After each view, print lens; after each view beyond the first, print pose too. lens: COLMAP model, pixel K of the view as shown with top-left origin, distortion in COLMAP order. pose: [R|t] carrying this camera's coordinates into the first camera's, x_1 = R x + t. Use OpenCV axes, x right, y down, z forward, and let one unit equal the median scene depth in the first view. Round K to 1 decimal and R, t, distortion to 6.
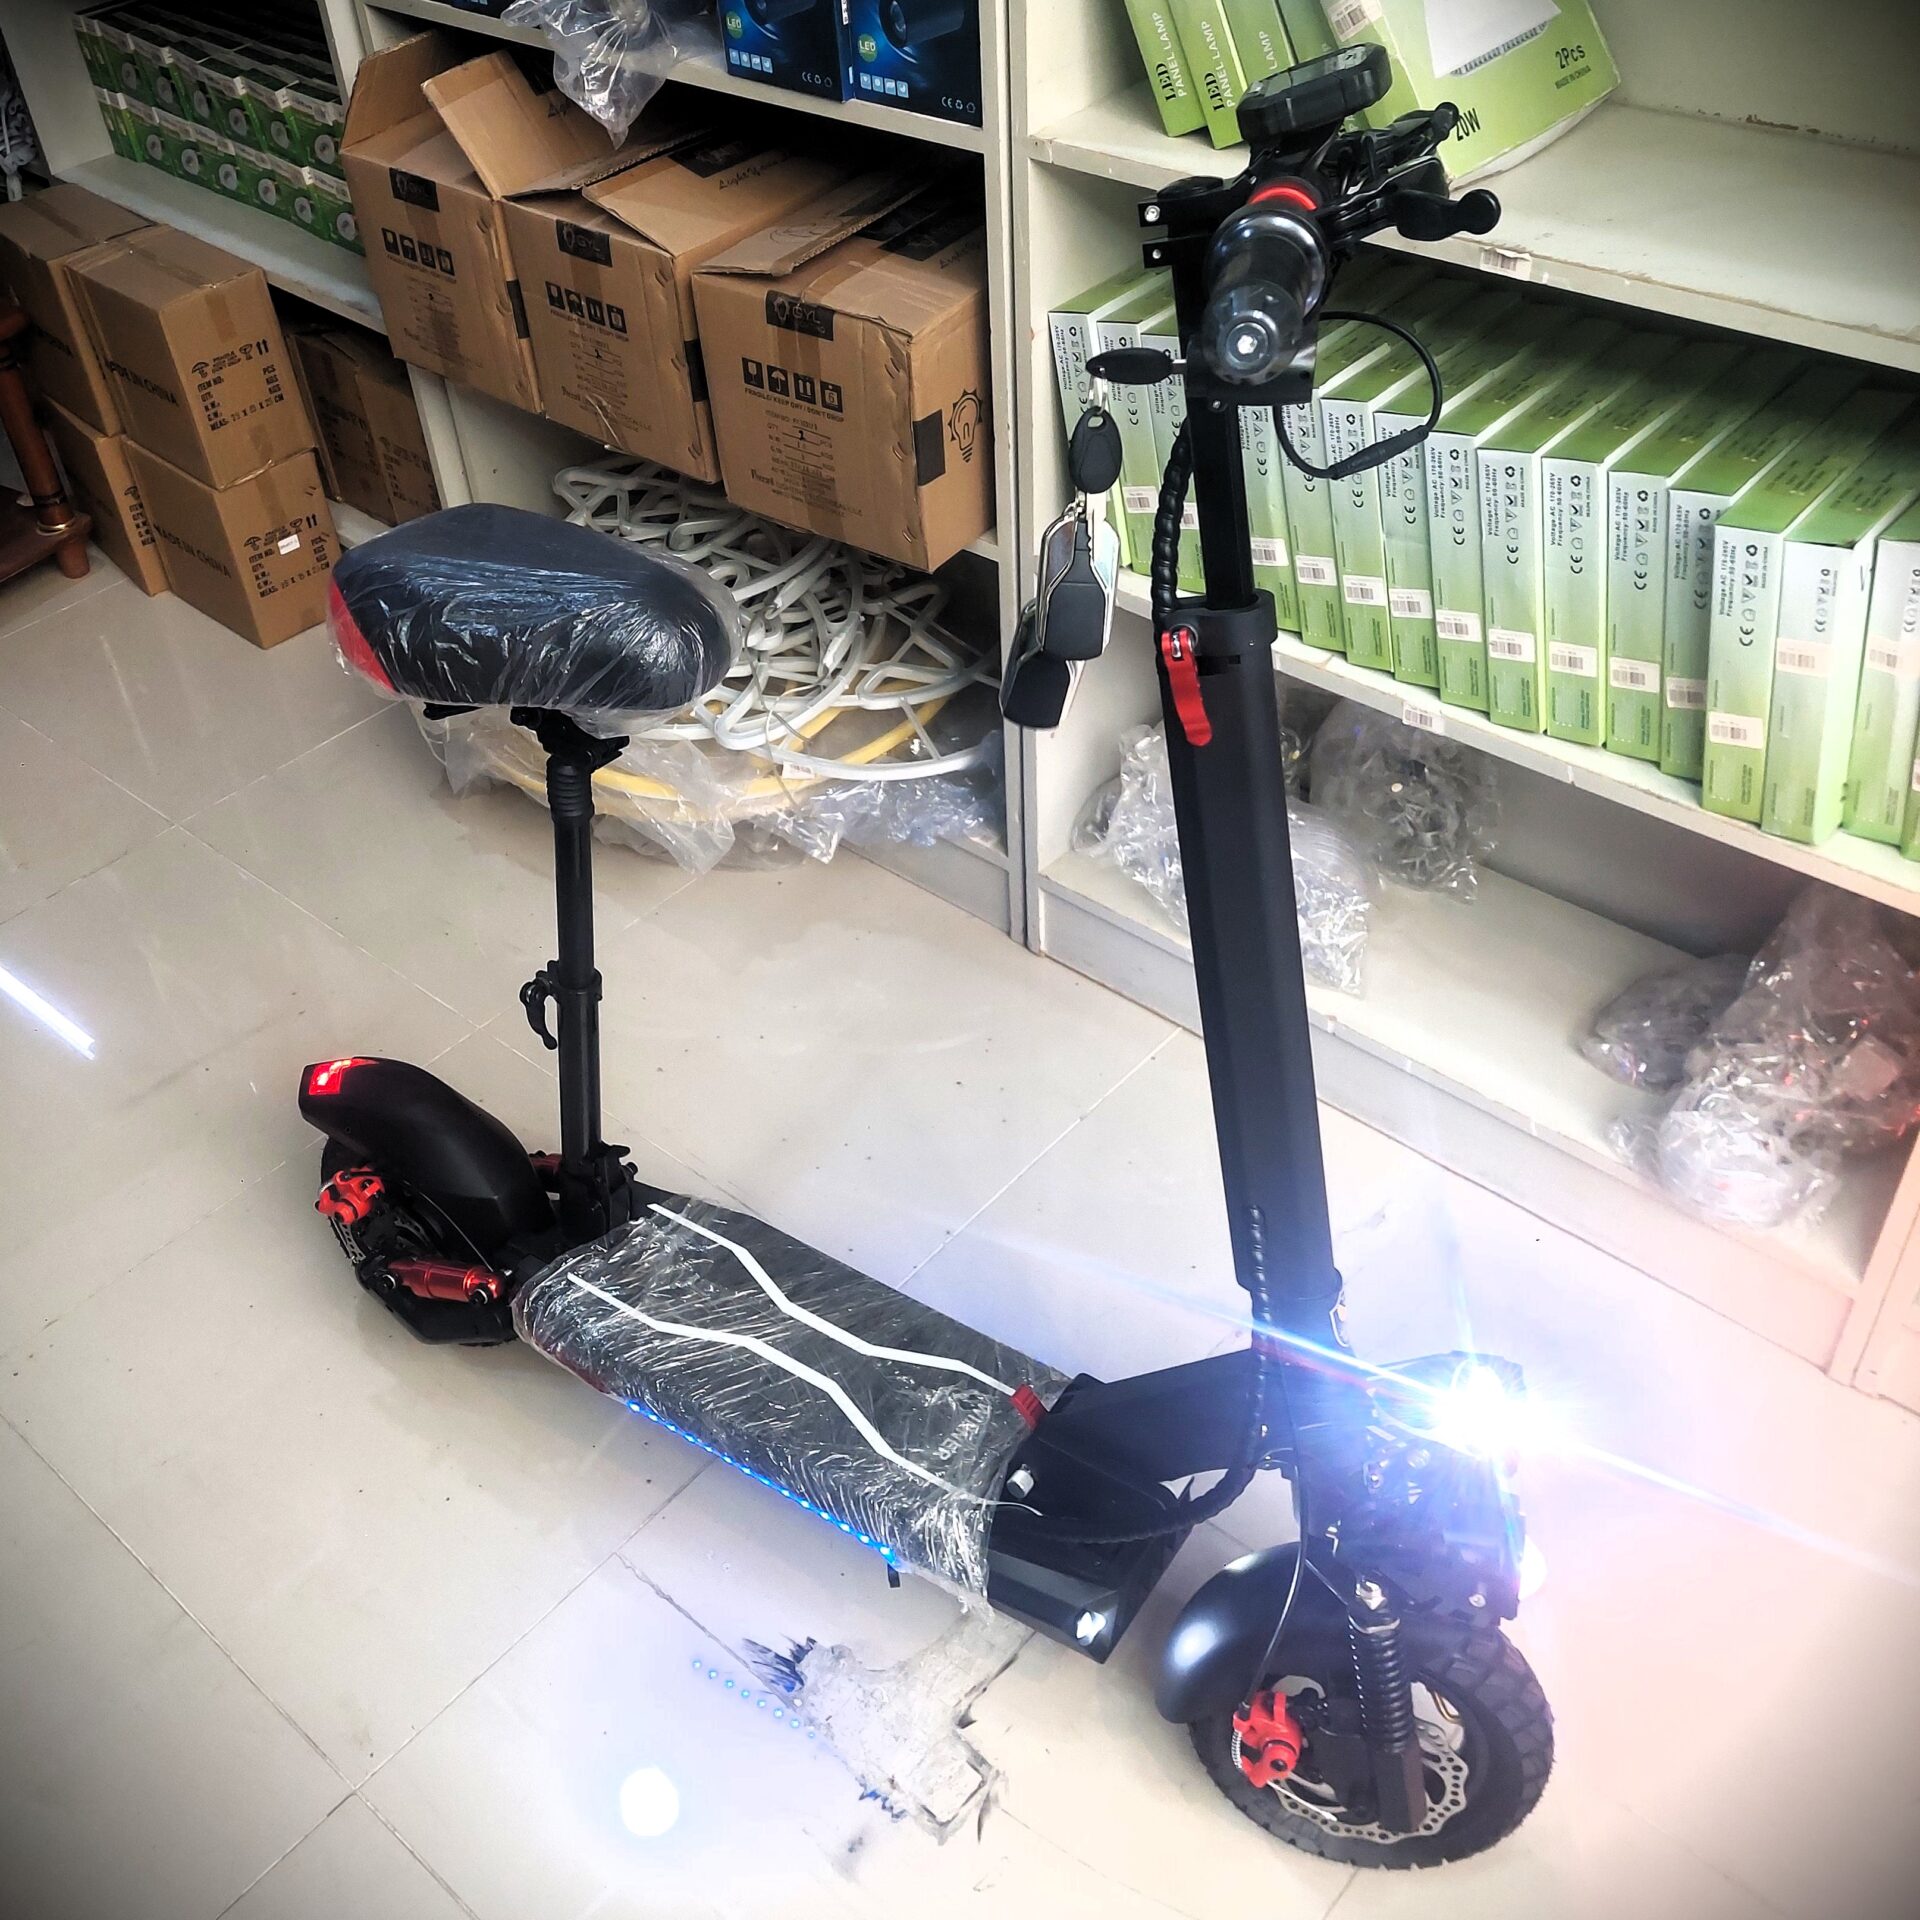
lens RADIAL K [[1985.4, 0, 874.9], [0, 1985.4, 909.3], [0, 0, 1]] dist [0.110124, -0.273880]
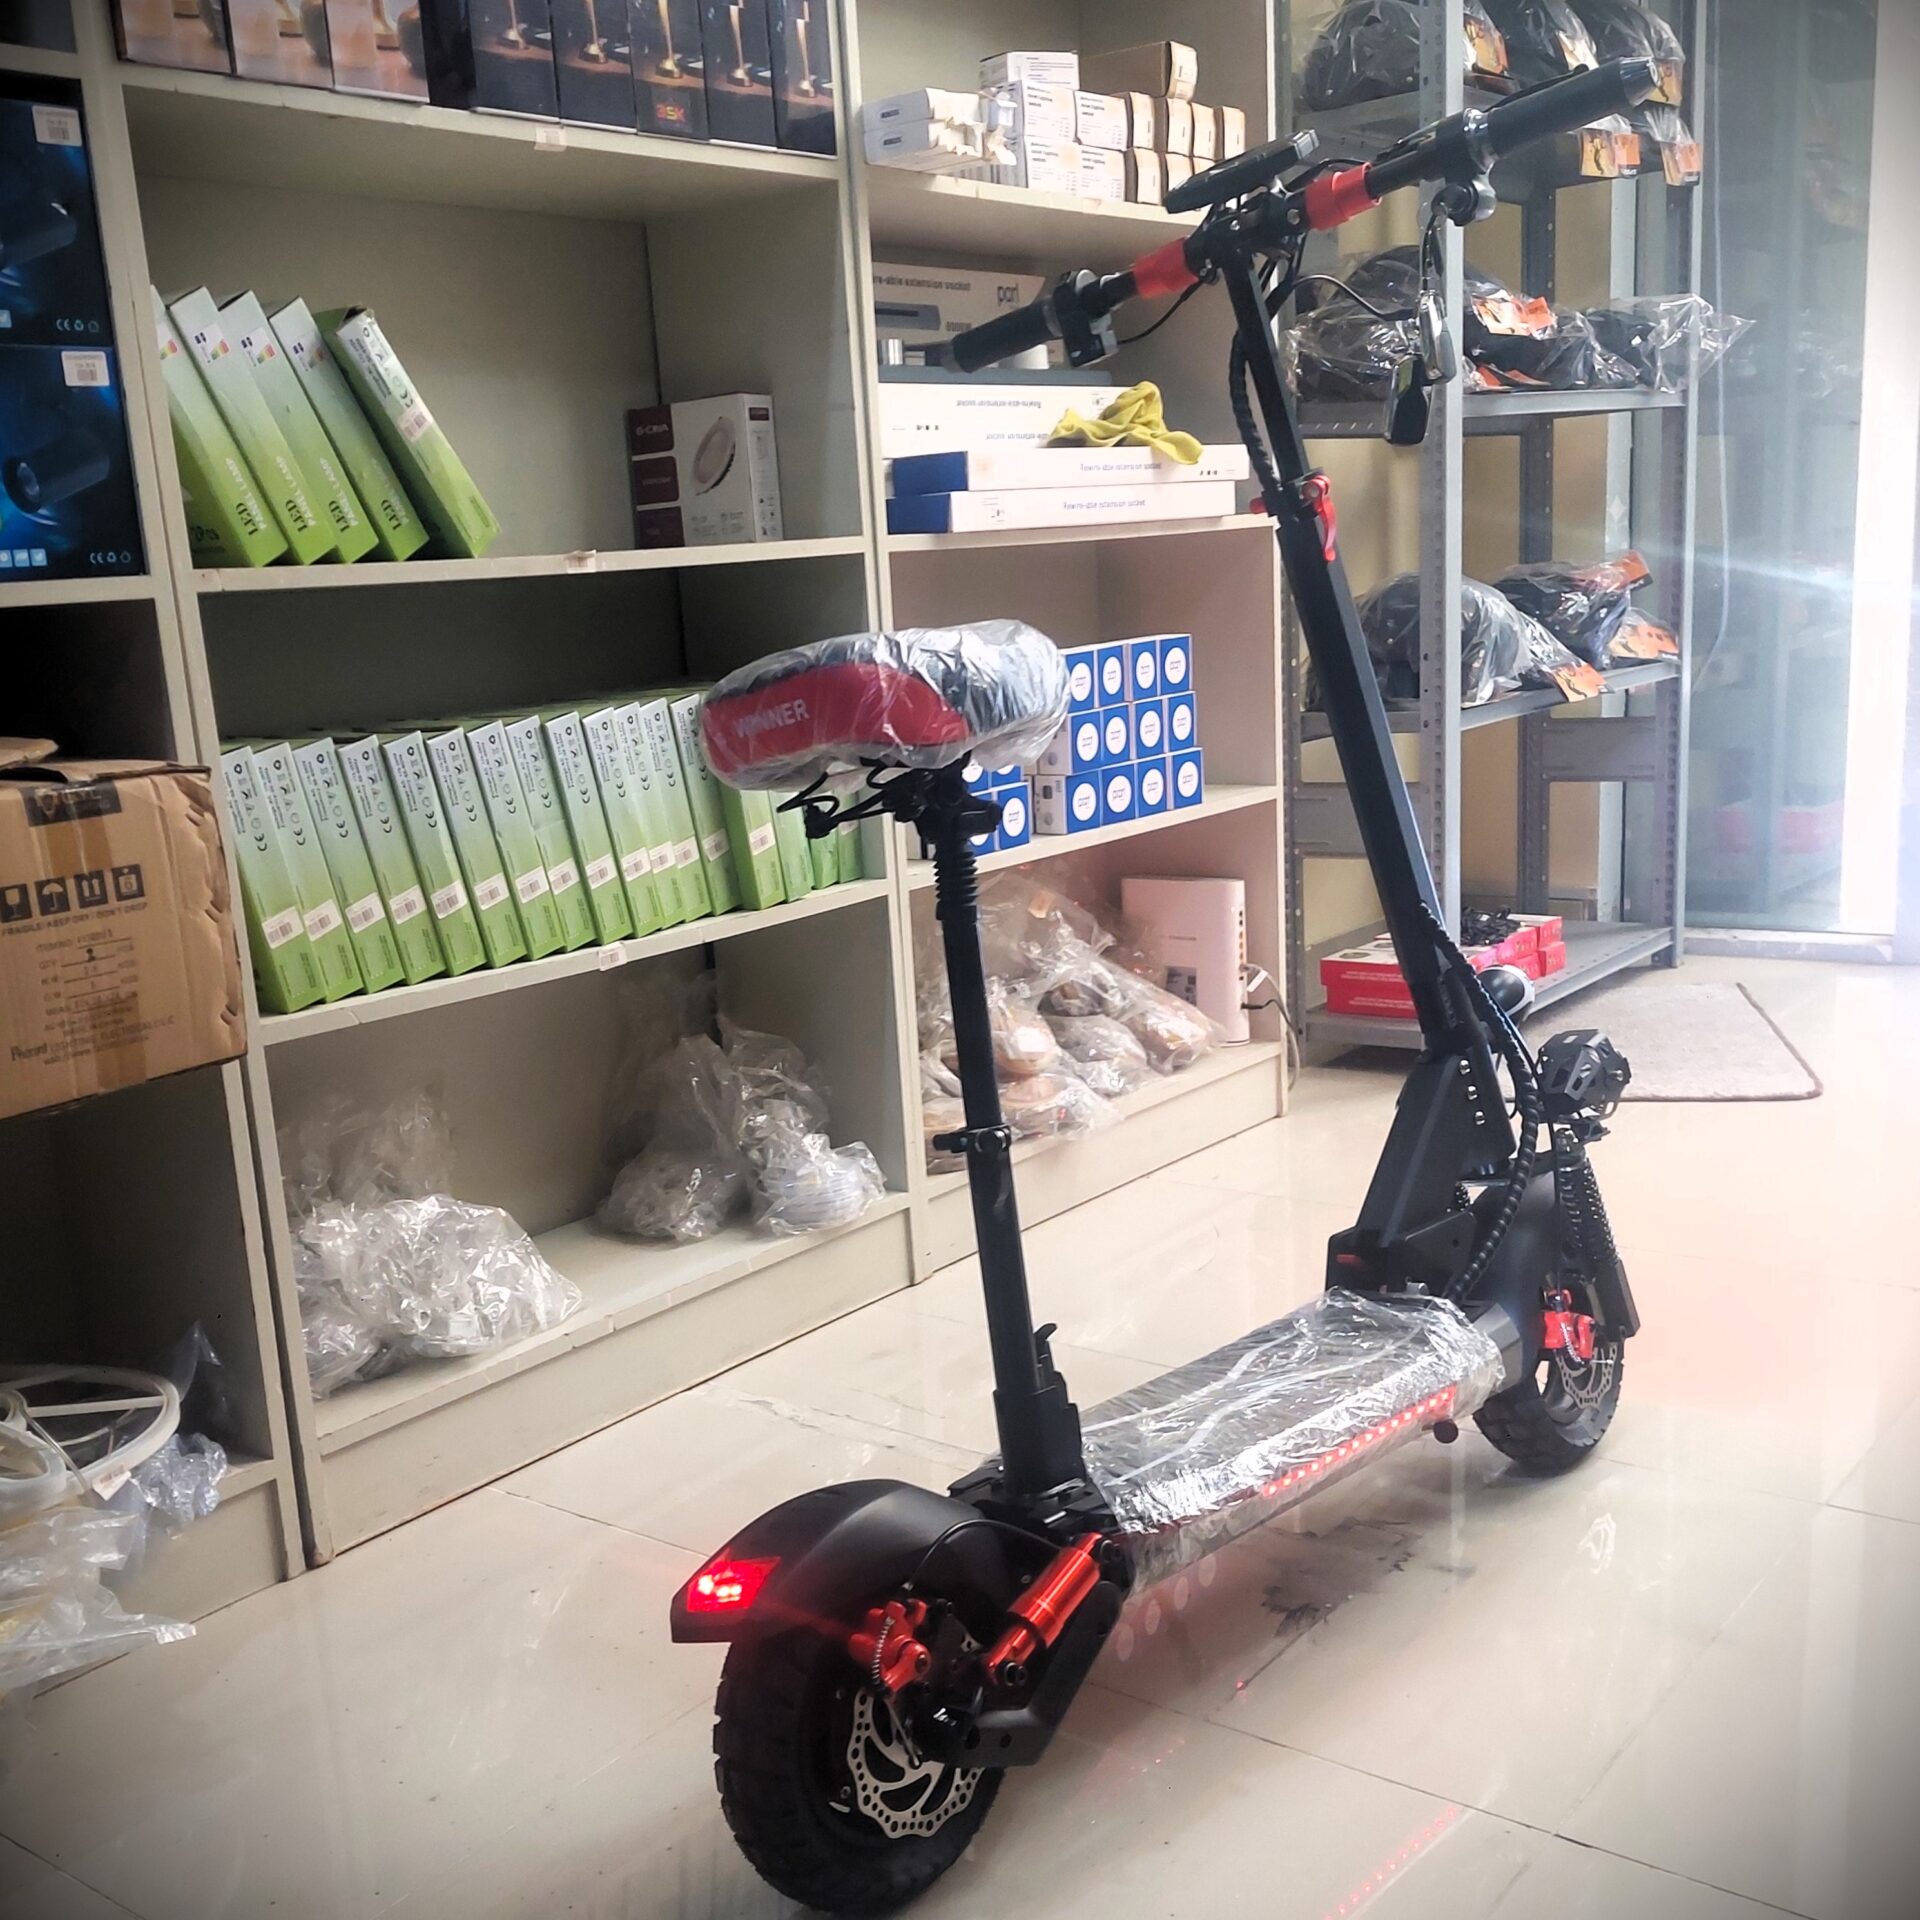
lens RADIAL K [[2098.3, 0, 897.3], [0, 2098.3, 1000.8], [0, 0, 1]] dist [0.176974, -0.342641]
pose [[-0.058674, -0.133420, 0.989321, -0.971838], [0.692152, 0.708702, 0.136625, -0.125180], [-0.719362, 0.692777, 0.050764, 0.786683]]
